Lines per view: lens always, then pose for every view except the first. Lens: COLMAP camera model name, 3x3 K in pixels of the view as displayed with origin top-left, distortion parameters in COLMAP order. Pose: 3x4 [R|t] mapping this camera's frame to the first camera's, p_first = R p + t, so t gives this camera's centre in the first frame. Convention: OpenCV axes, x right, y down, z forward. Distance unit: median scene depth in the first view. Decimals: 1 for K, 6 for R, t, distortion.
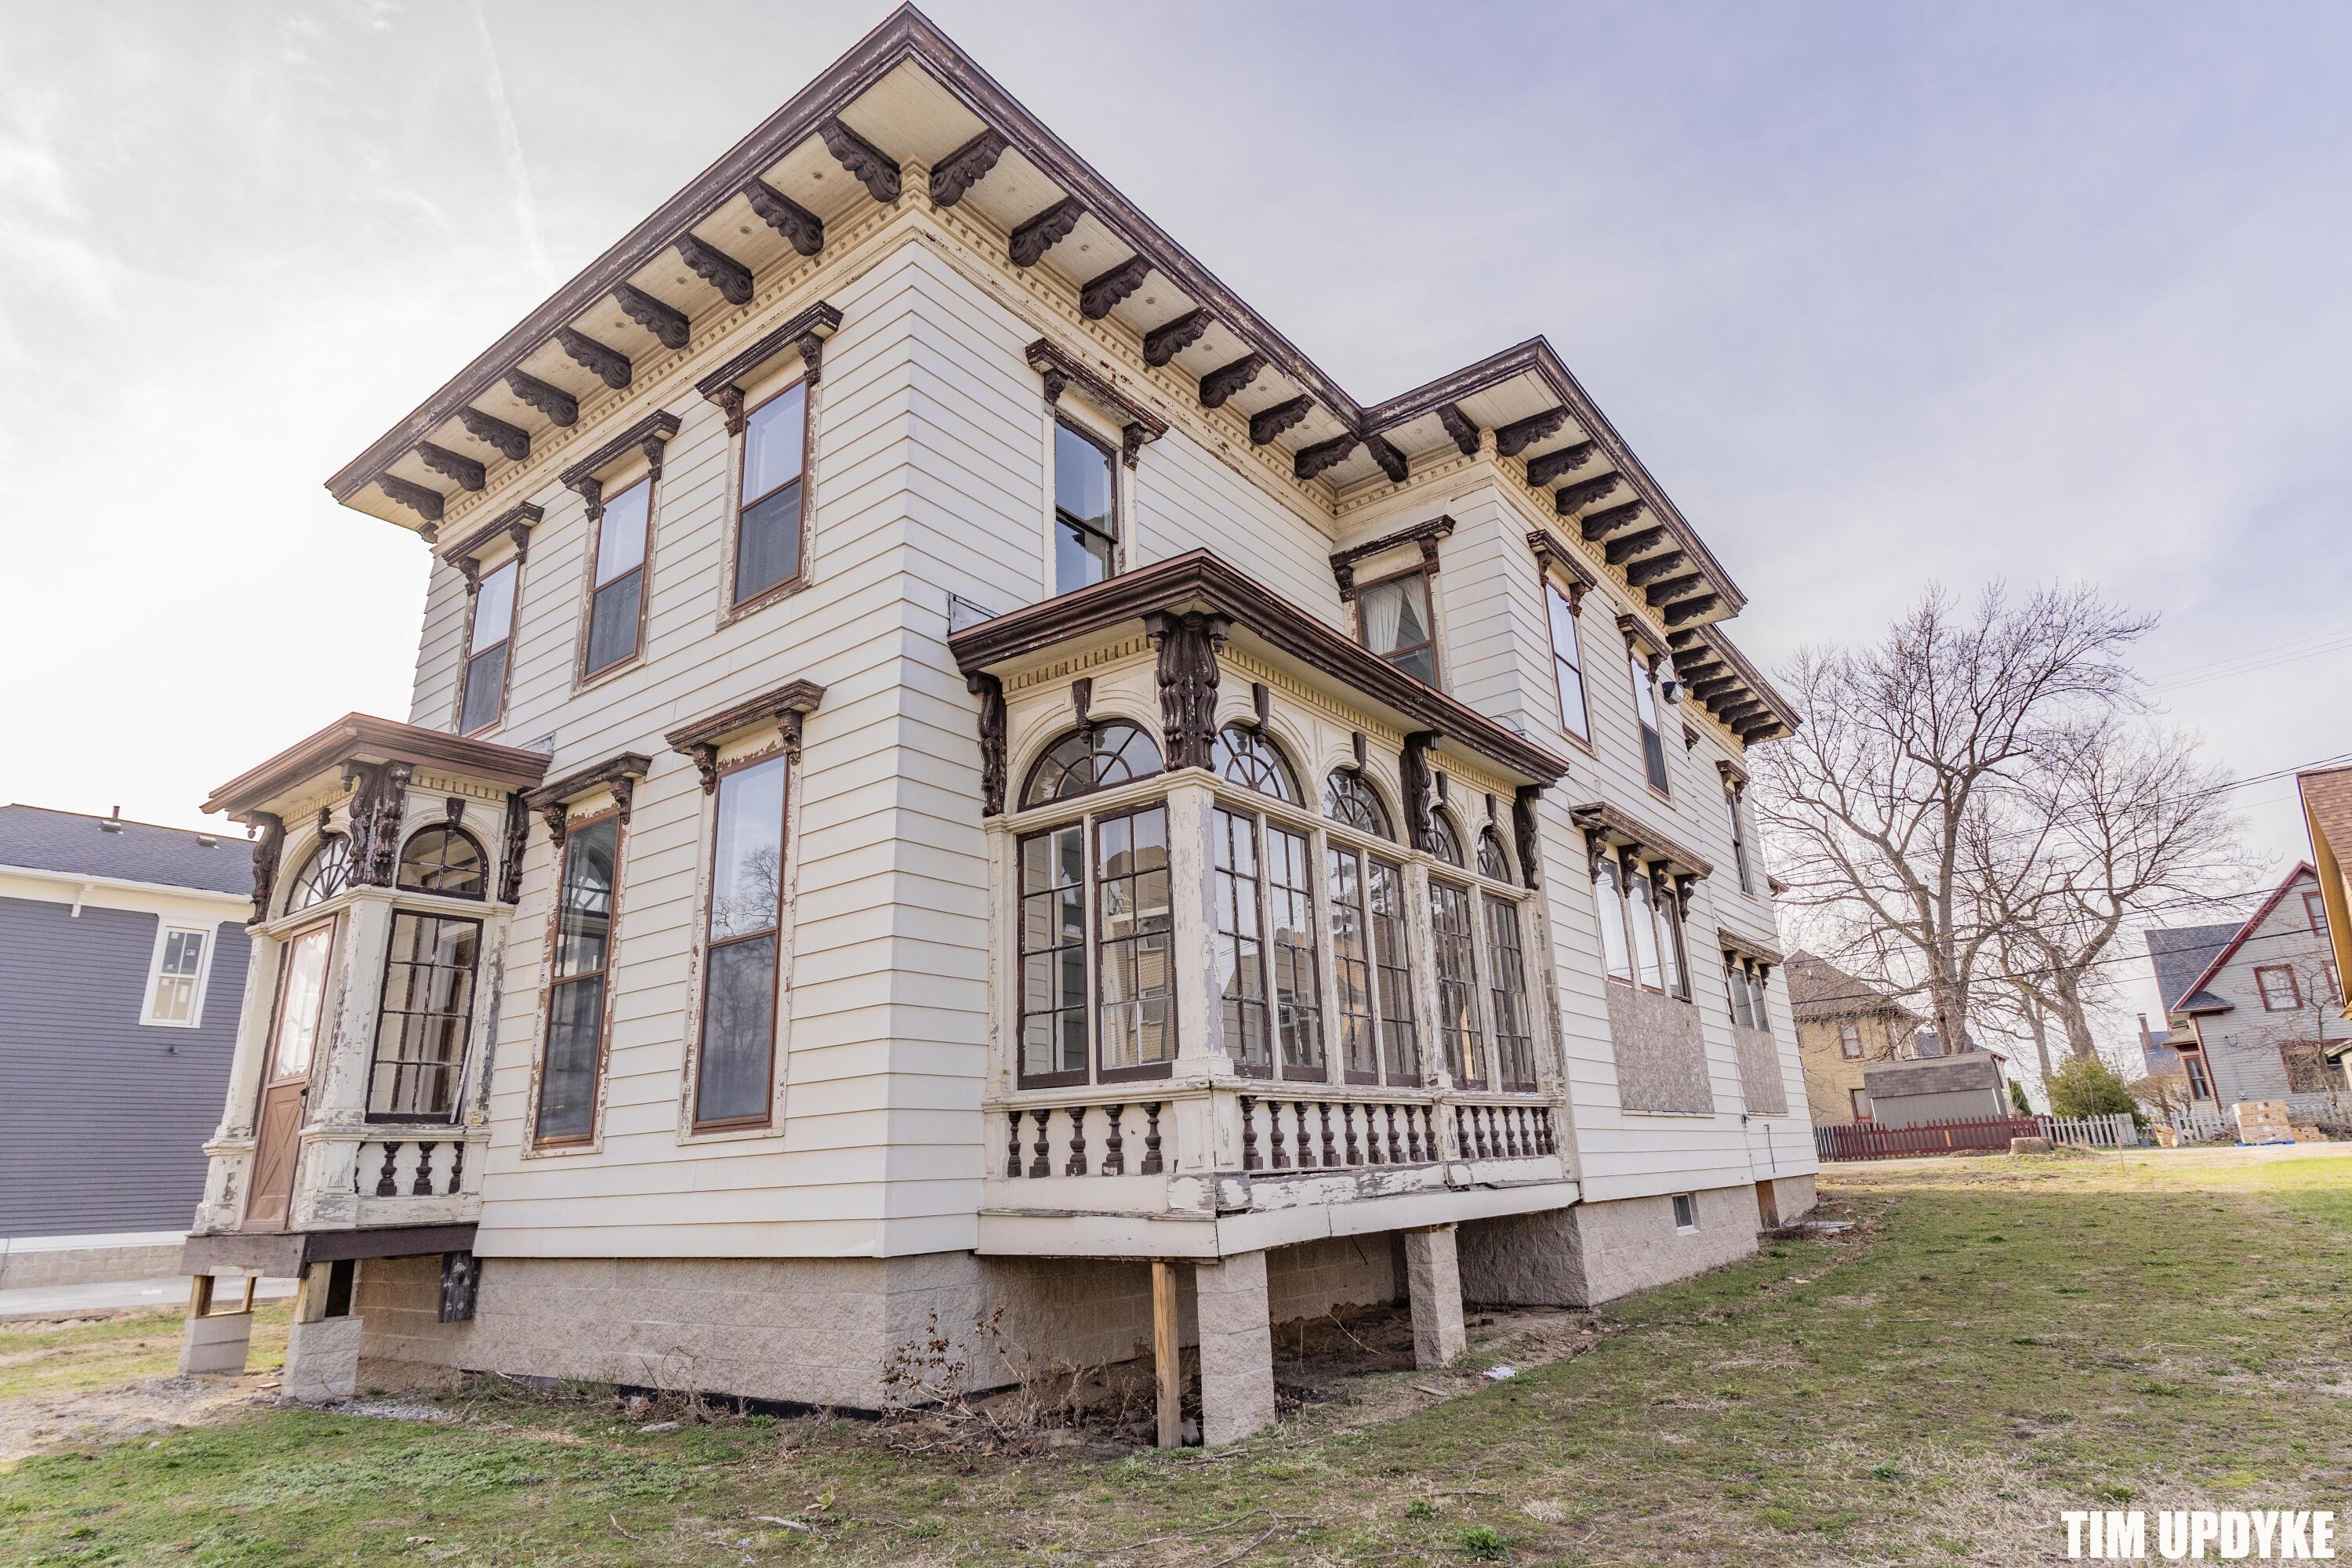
lens RADIAL K [[1283.1, 0, 1174.3], [0, 1283.1, 783.4], [0, 0, 1]] dist [-0.005428, 0.003447]
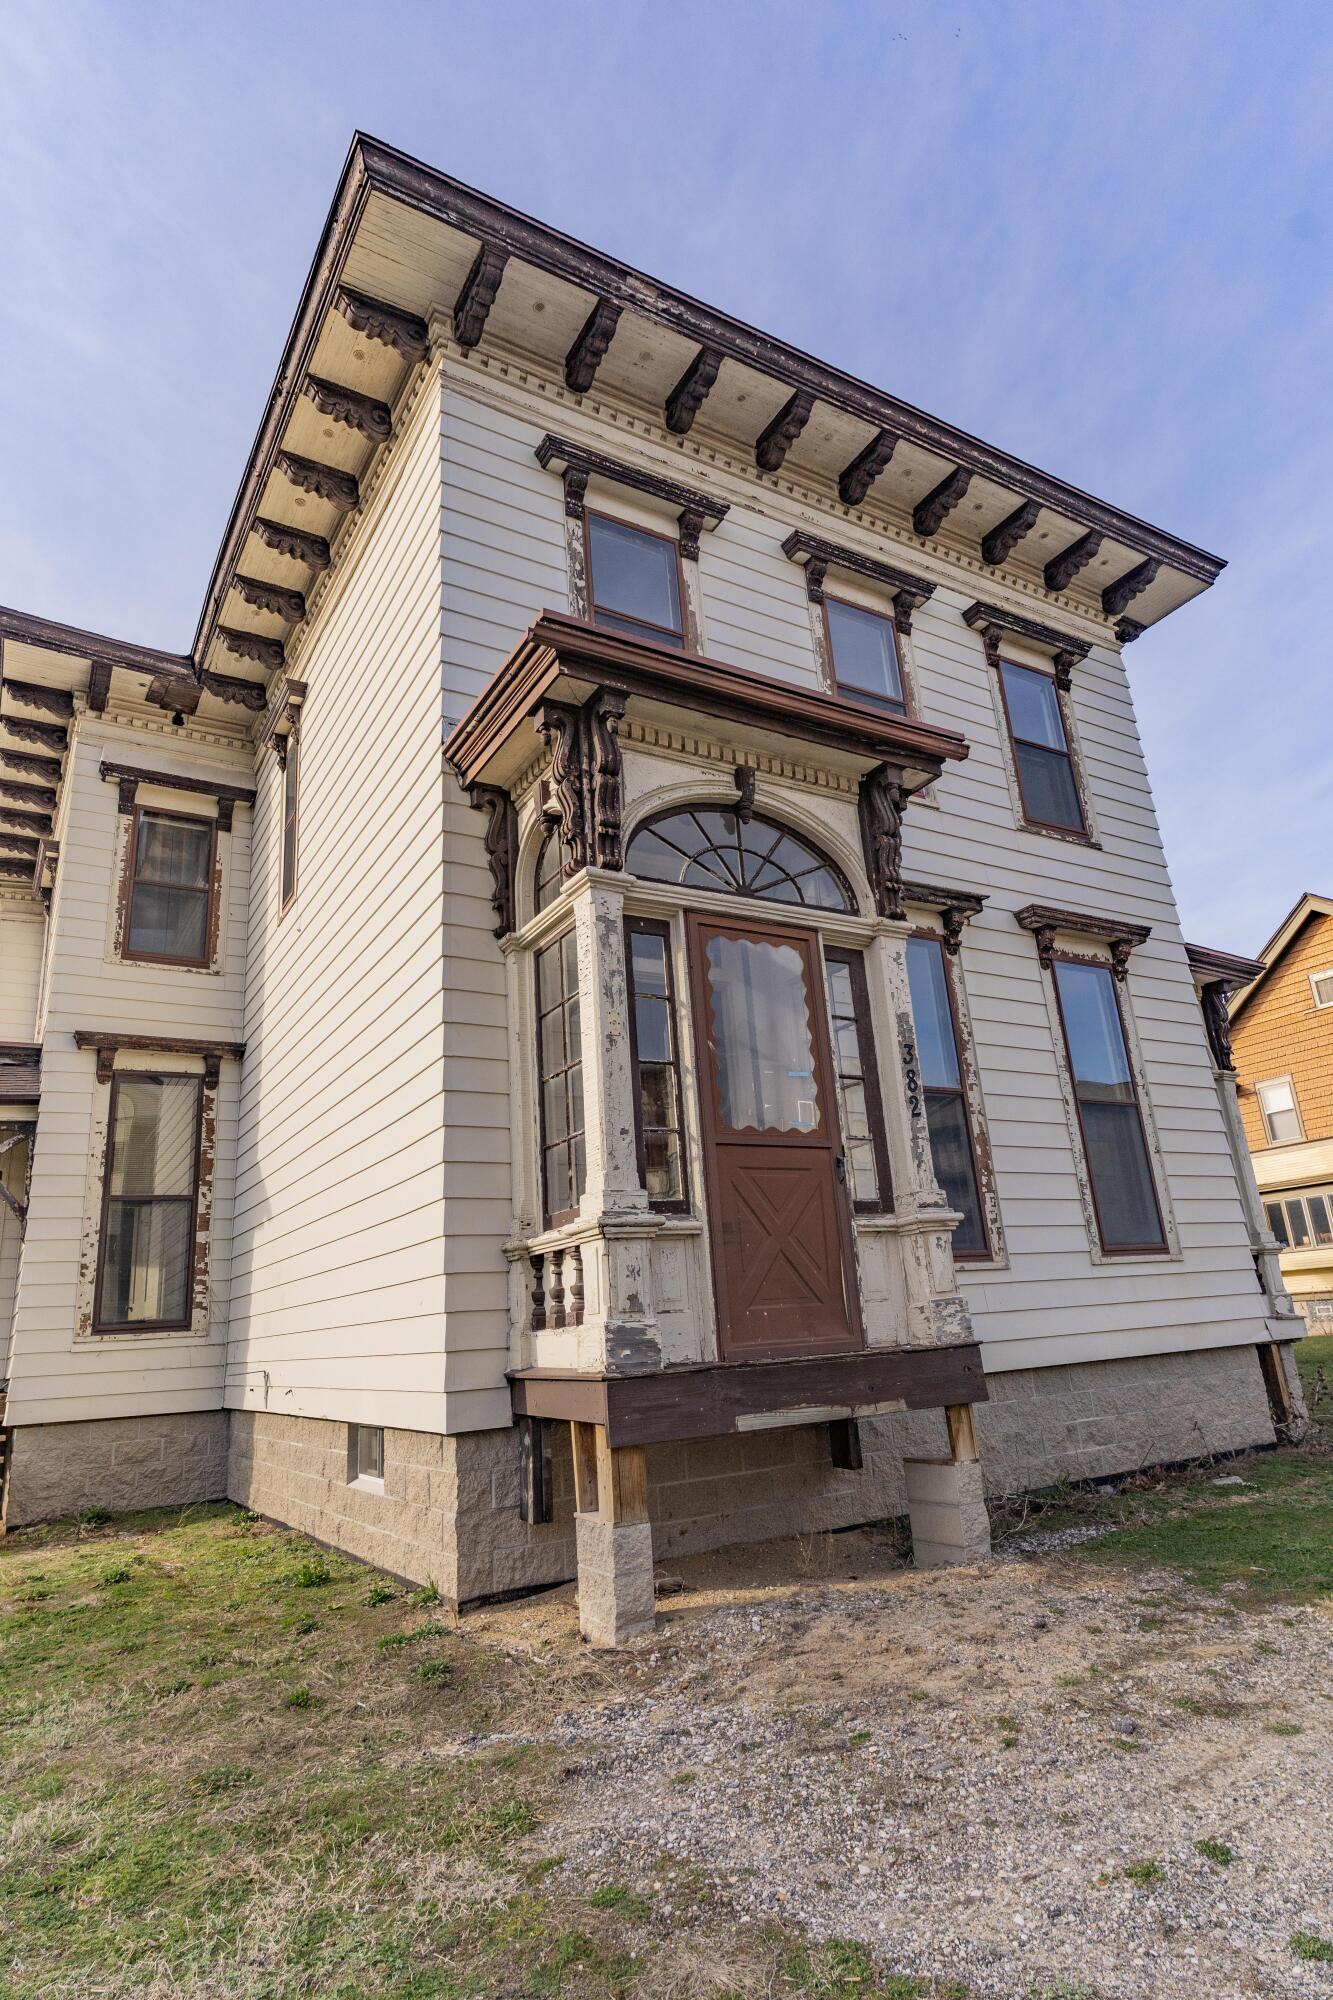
lens RADIAL K [[1091.1, 0, 659.1], [0, 1091.1, 1007.3], [0, 0, 1]] dist [-0.005428, 0.003447]
pose [[0.378125, 0.281860, 0.881803, -1.290811], [-0.224899, 0.951956, -0.207845, 0.310124], [-0.898021, -0.119725, 0.423349, 0.841973]]
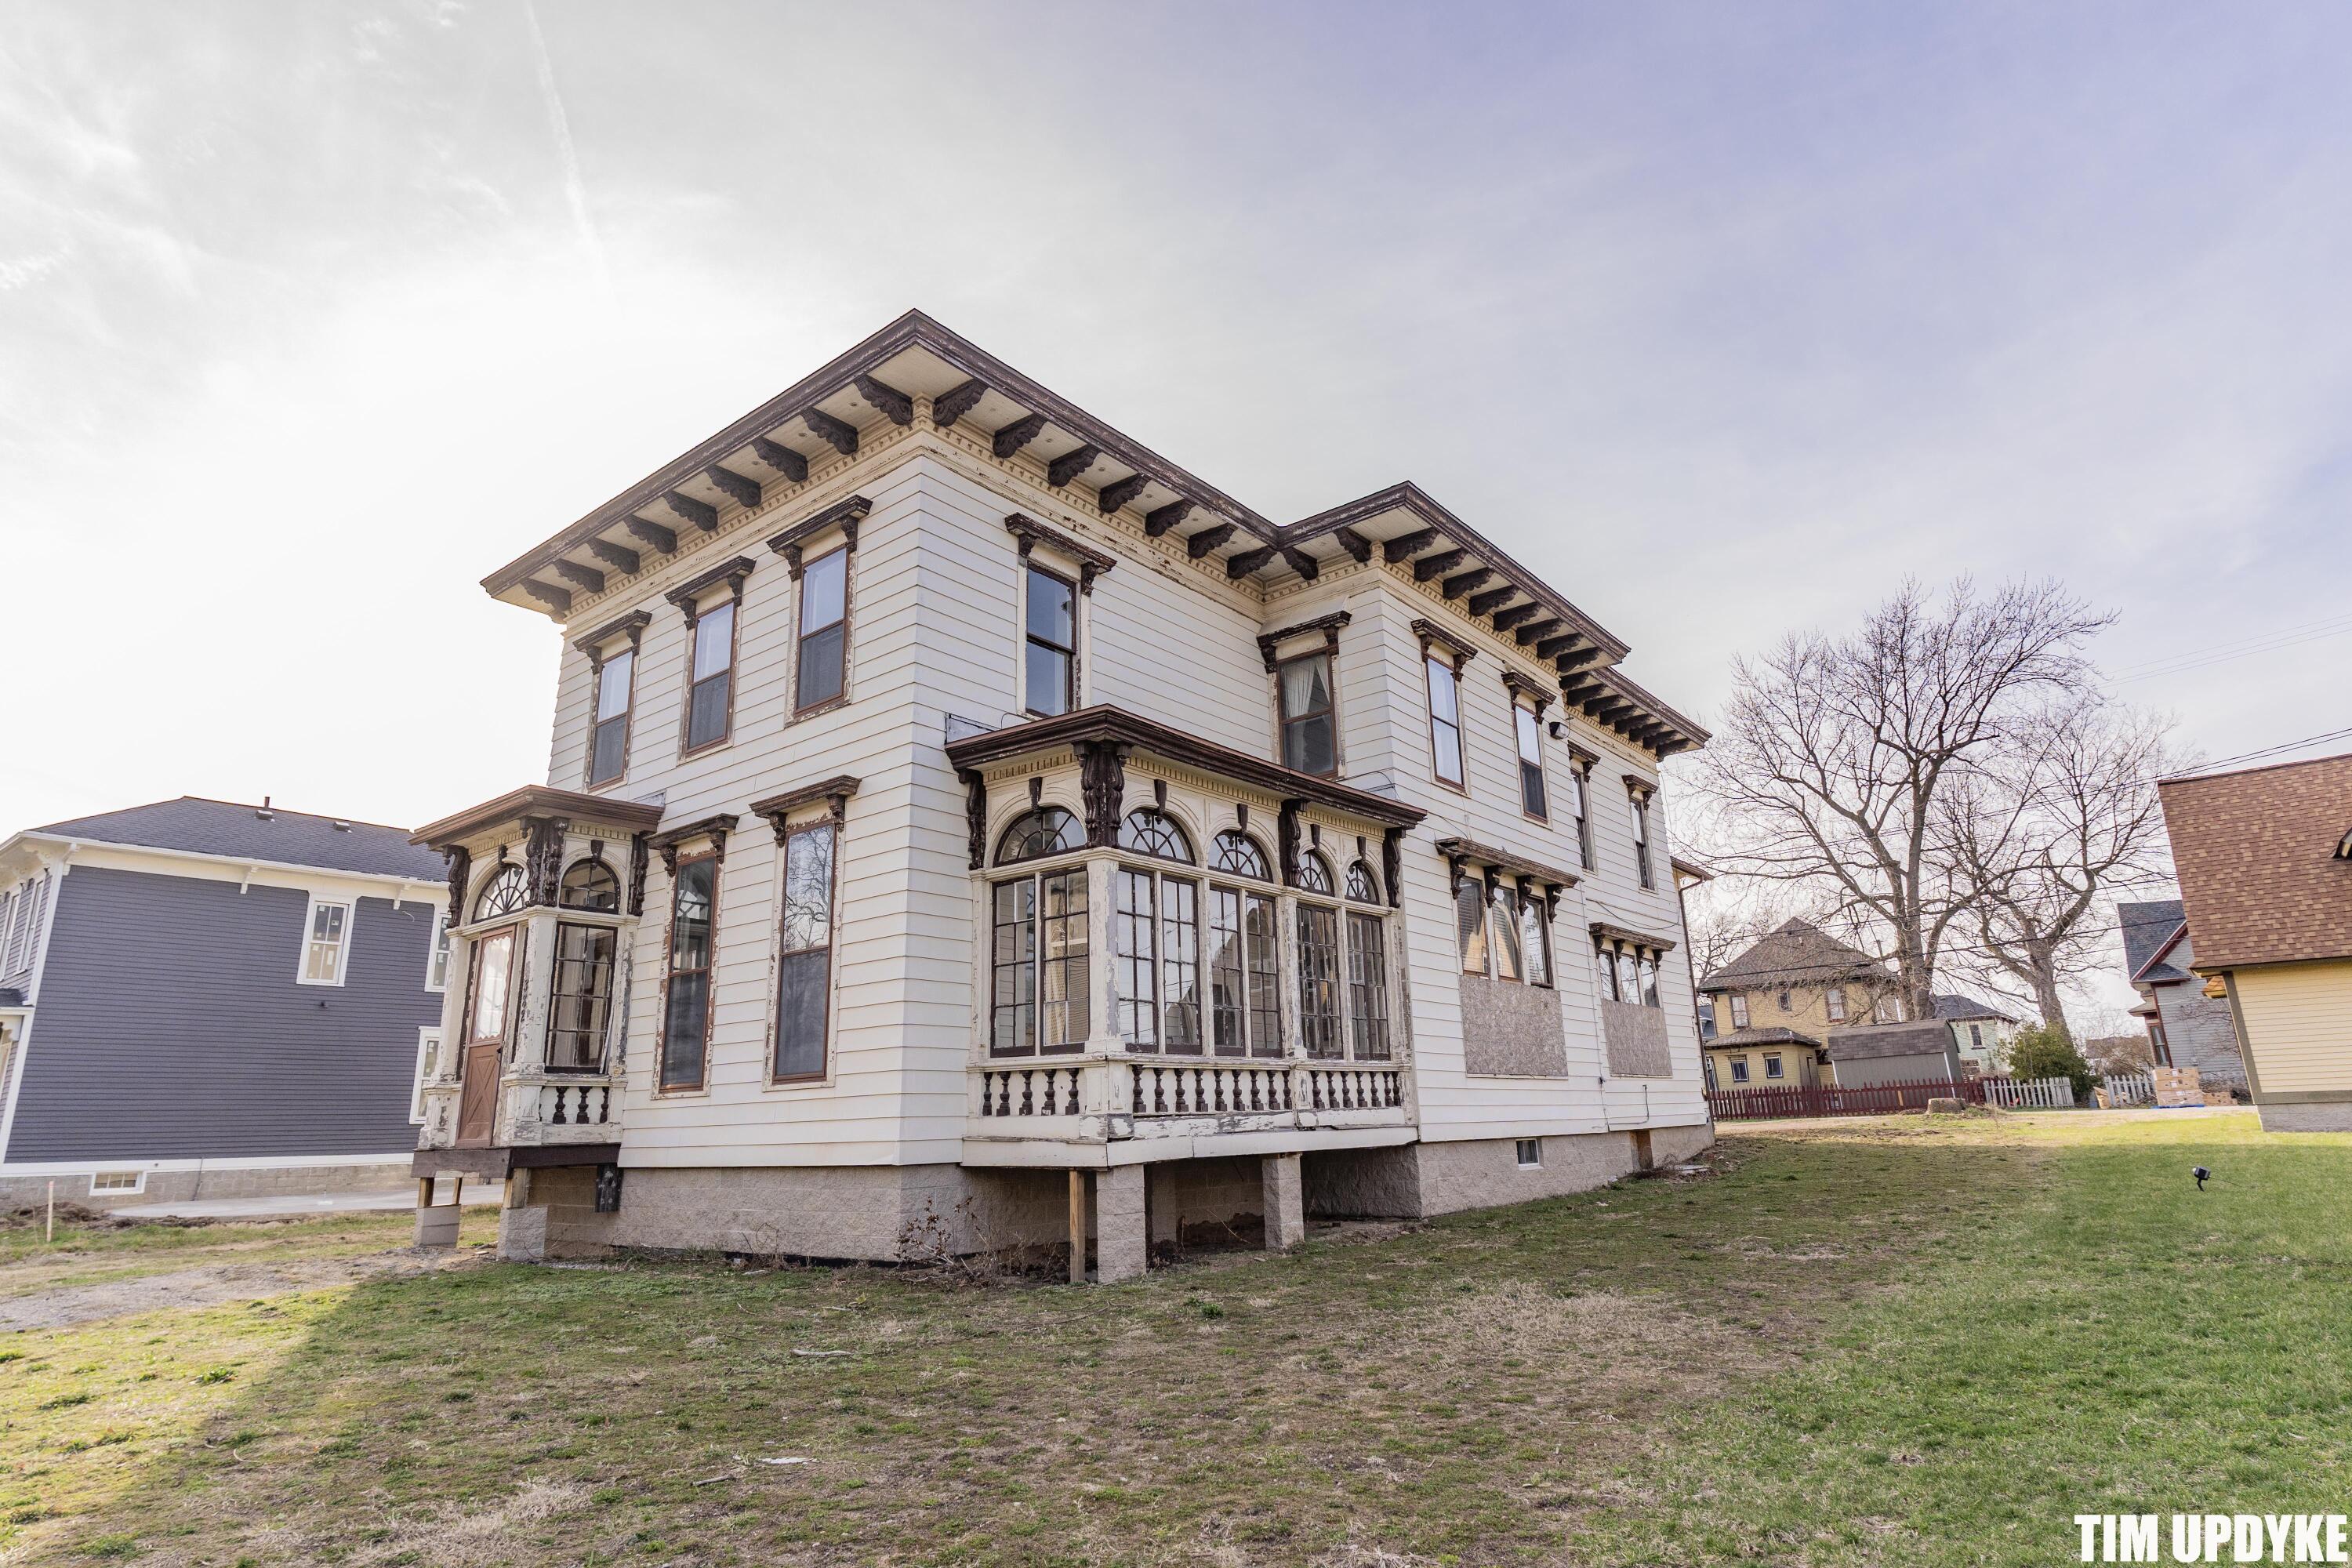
lens RADIAL K [[1283.1, 0, 1172.5], [0, 1283.1, 784.4], [0, 0, 1]] dist [-0.005428, 0.003447]
pose [[0.999389, 0.004588, -0.034662, 0.114096], [-0.003270, 0.999273, 0.037990, -0.110455], [0.034811, -0.037854, 0.998677, -0.381345]]
